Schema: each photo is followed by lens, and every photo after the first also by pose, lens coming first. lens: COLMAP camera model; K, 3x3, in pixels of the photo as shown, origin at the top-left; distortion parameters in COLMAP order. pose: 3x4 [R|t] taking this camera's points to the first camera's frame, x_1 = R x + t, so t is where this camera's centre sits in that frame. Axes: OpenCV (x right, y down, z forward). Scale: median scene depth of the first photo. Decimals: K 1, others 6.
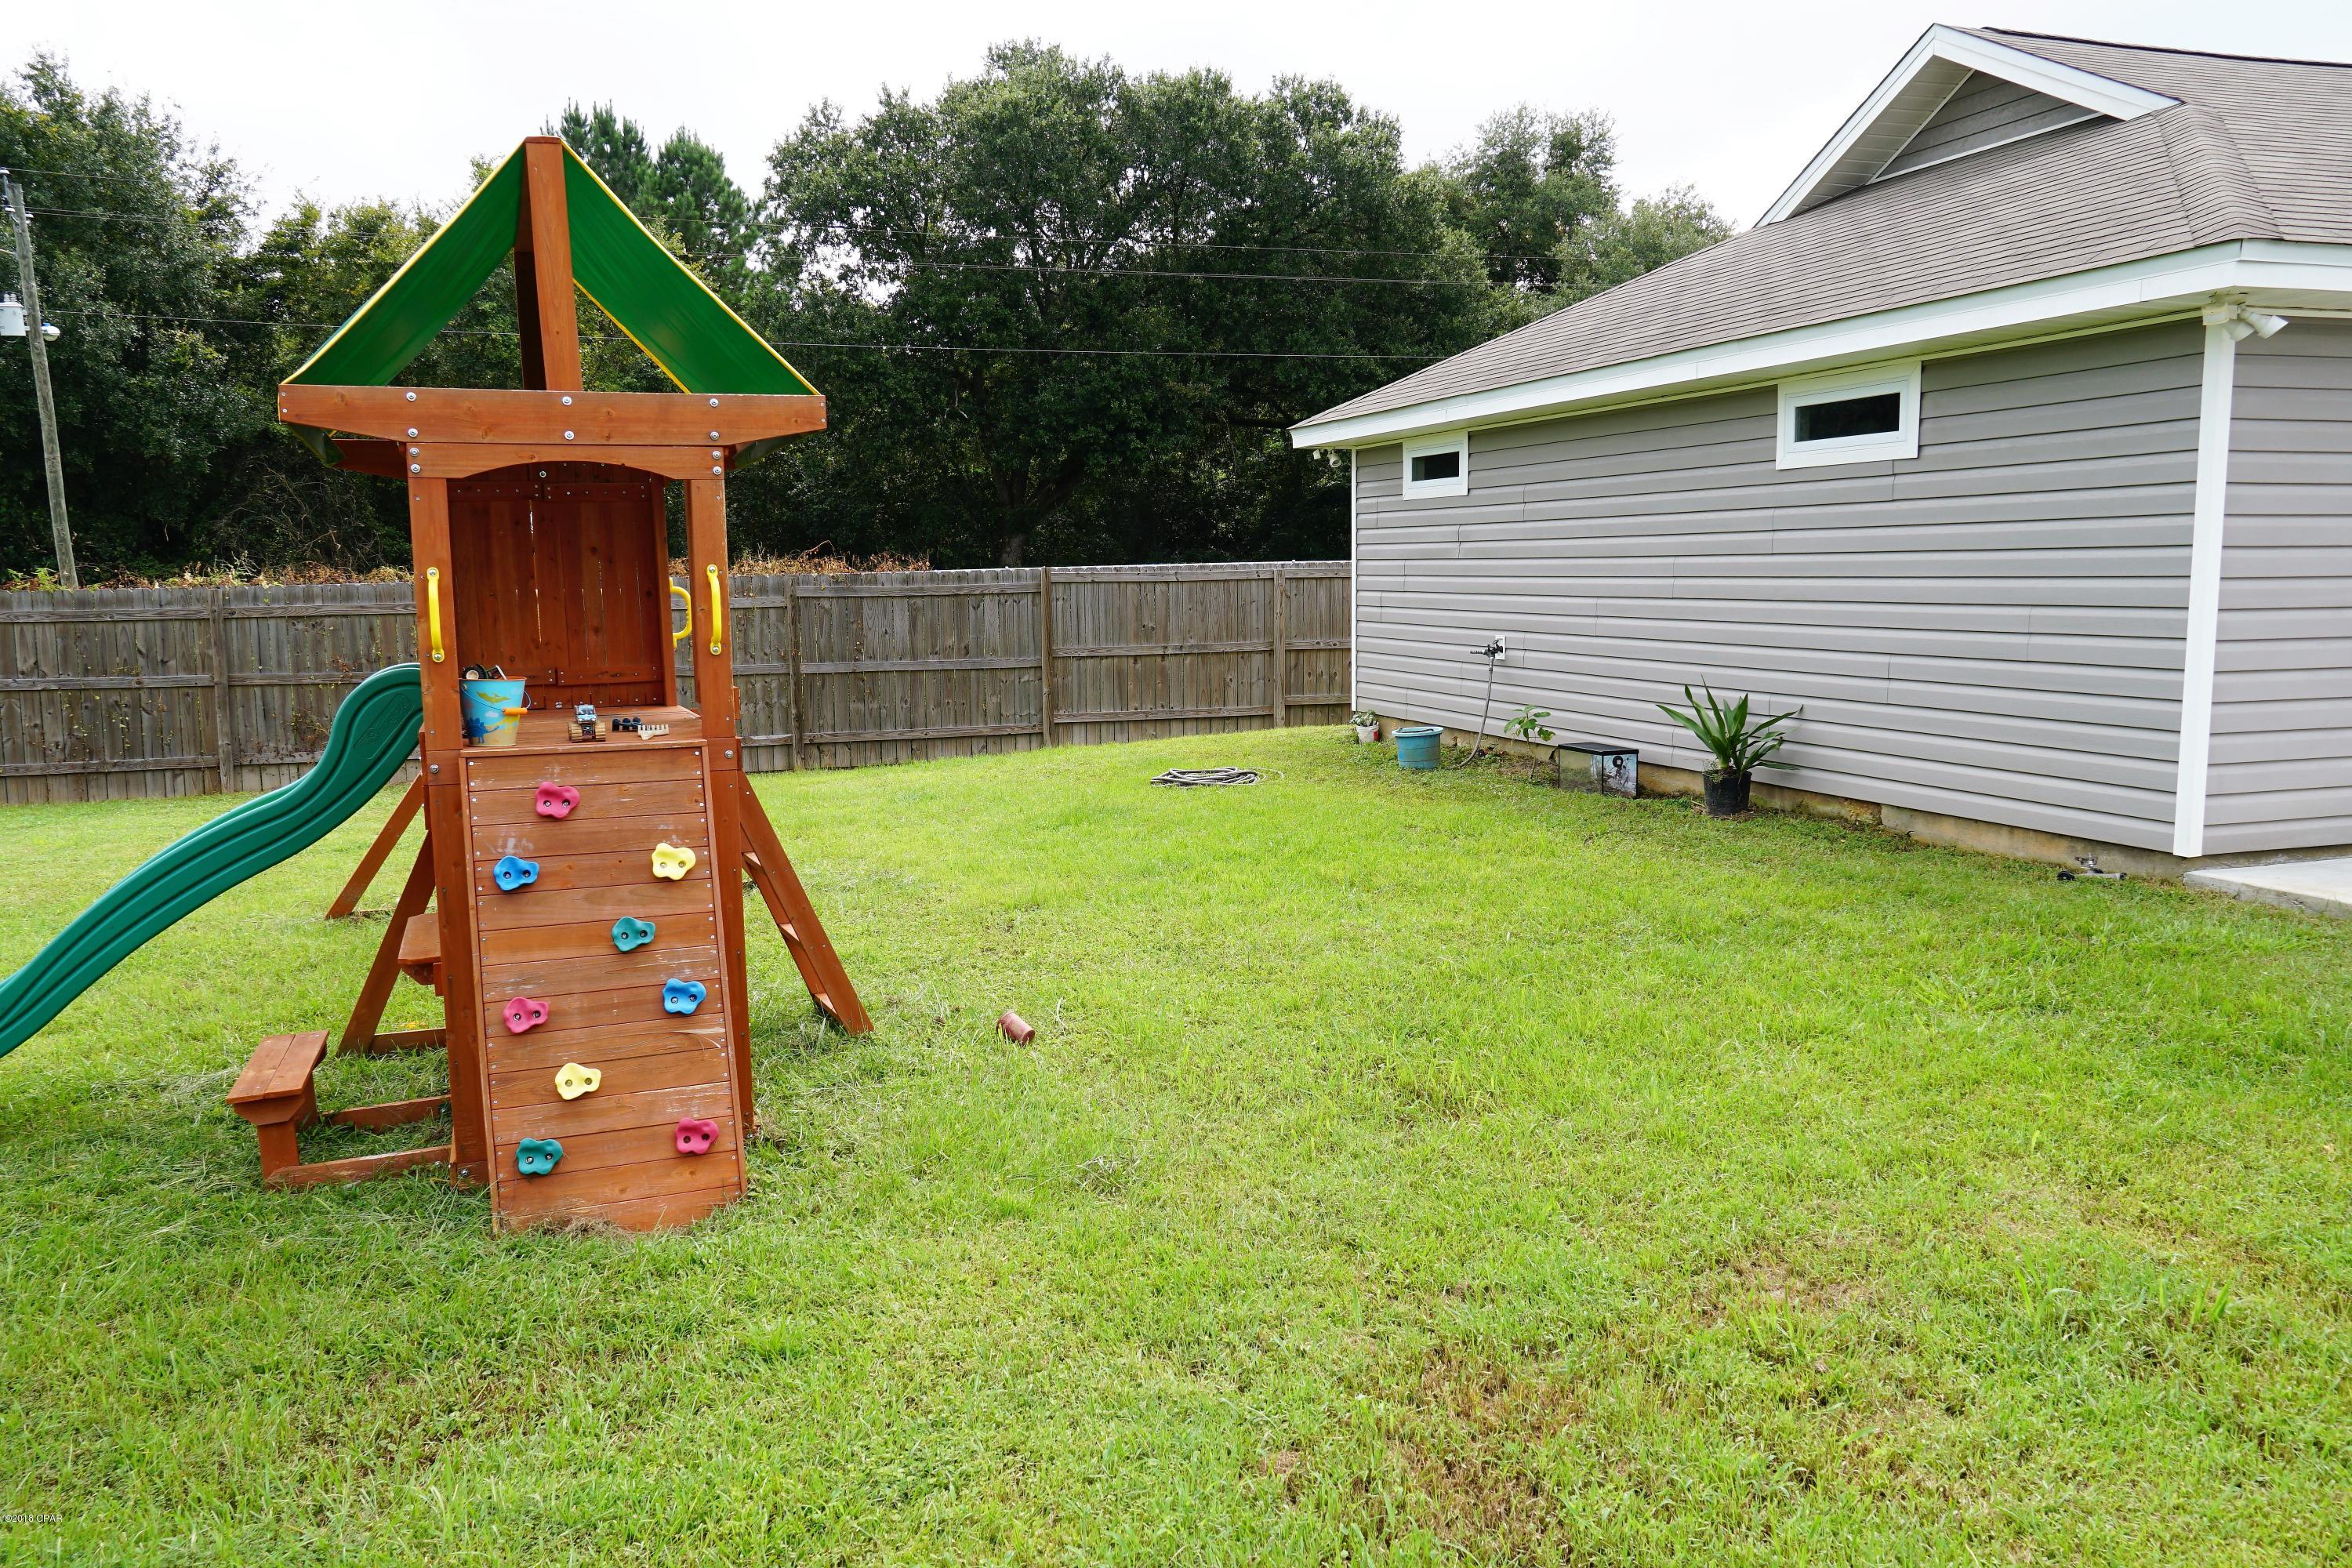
lens RADIAL K [[1760.9, 0, 1169.5], [0, 1760.9, 788.6], [0, 0, 1]] dist [-0.040712, 0.056527]
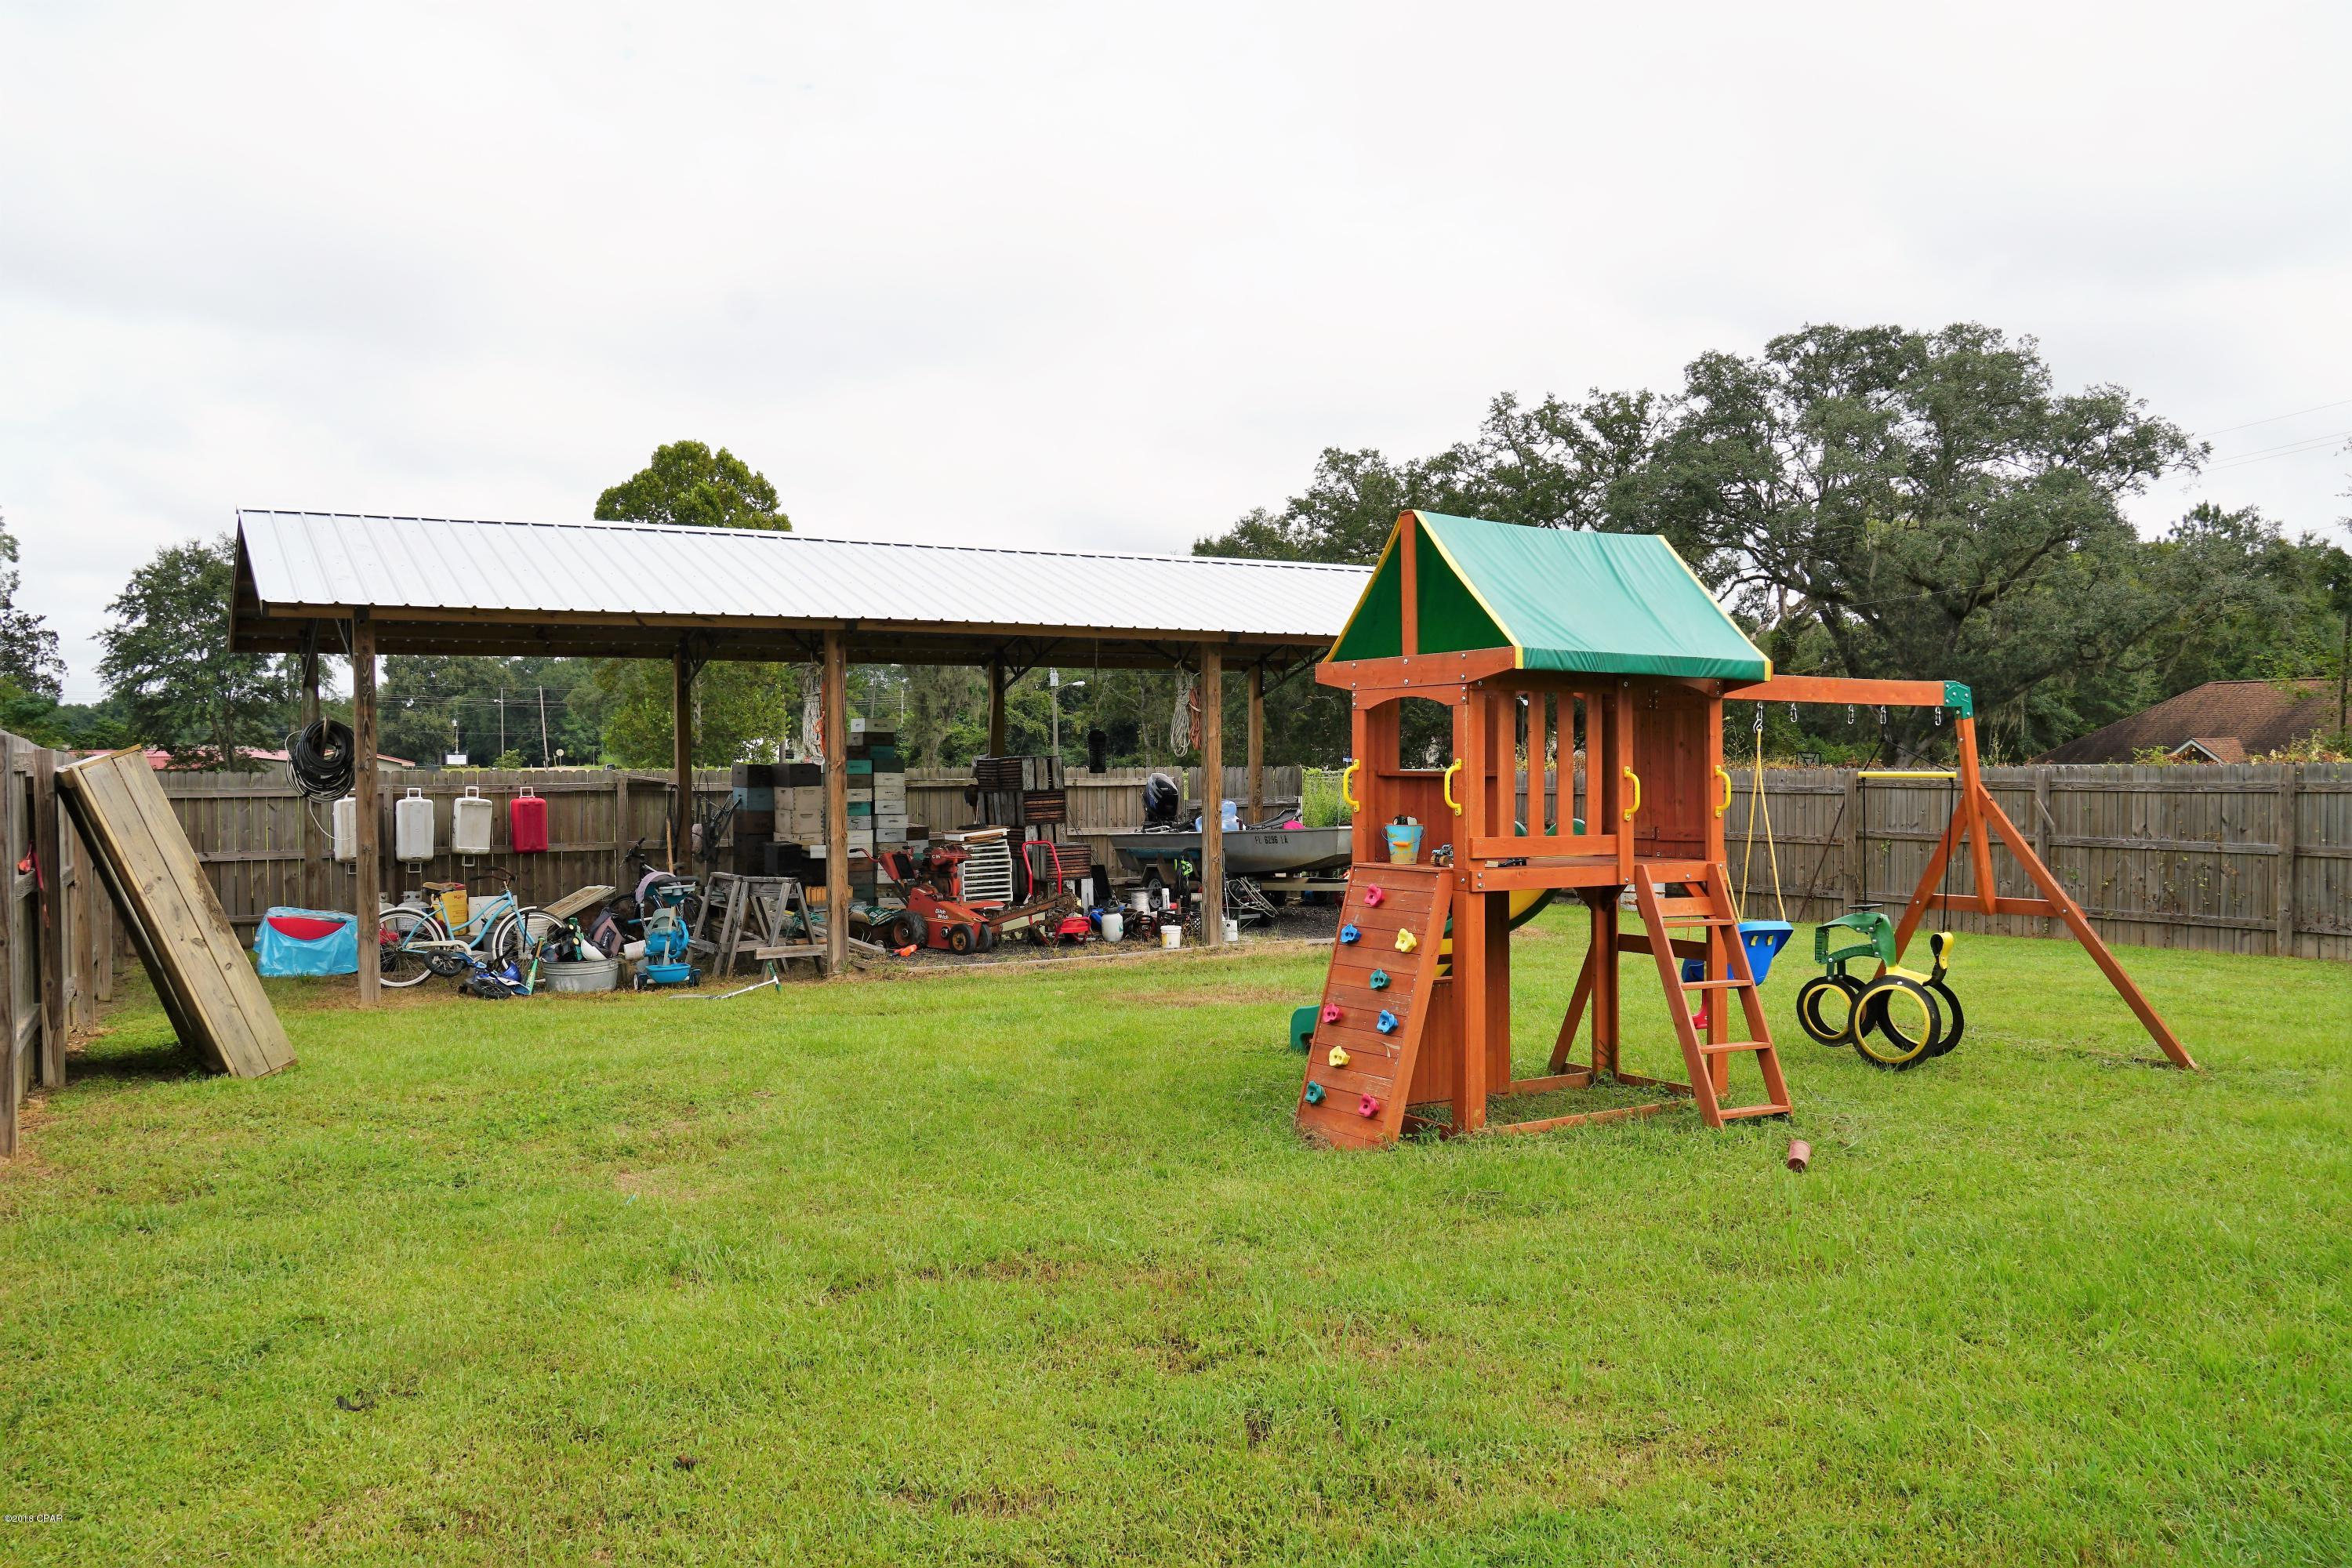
lens RADIAL K [[1760.9, 0, 1169.5], [0, 1760.9, 788.6], [0, 0, 1]] dist [-0.040712, 0.056527]
pose [[0.153649, 0.021490, -0.987892, 0.410158], [-0.115241, 0.993331, 0.003684, -0.025168], [0.981382, 0.113279, 0.155101, 0.166991]]
